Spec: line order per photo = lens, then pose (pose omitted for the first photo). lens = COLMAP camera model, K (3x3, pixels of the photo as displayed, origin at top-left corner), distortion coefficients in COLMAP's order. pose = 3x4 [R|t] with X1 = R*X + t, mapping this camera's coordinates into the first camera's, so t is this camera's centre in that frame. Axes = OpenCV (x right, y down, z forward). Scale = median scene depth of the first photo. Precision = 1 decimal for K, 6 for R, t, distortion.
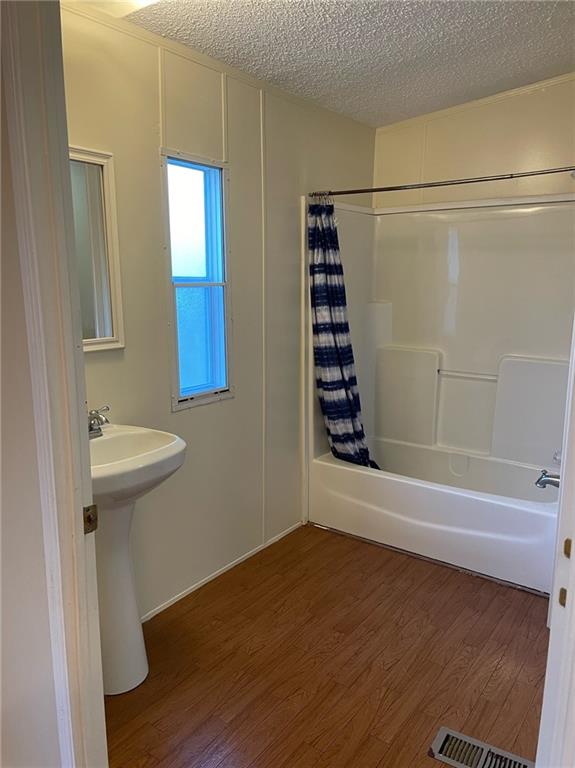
lens RADIAL K [[583.6, 0, 282.7], [0, 583.6, 382.2], [0, 0, 1]] dist [0.076332, -0.084468]
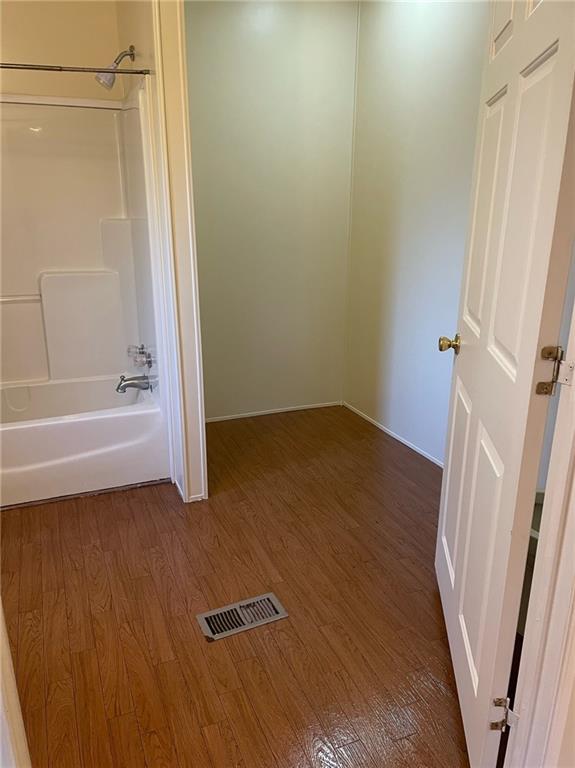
lens RADIAL K [[583.6, 0, 284.9], [0, 583.6, 381.2], [0, 0, 1]] dist [0.076332, -0.084468]
pose [[0.533844, -0.255696, 0.805996, -0.302291], [0.150571, 0.966696, 0.206948, -0.018837], [-0.832069, 0.010882, 0.554565, 0.209730]]
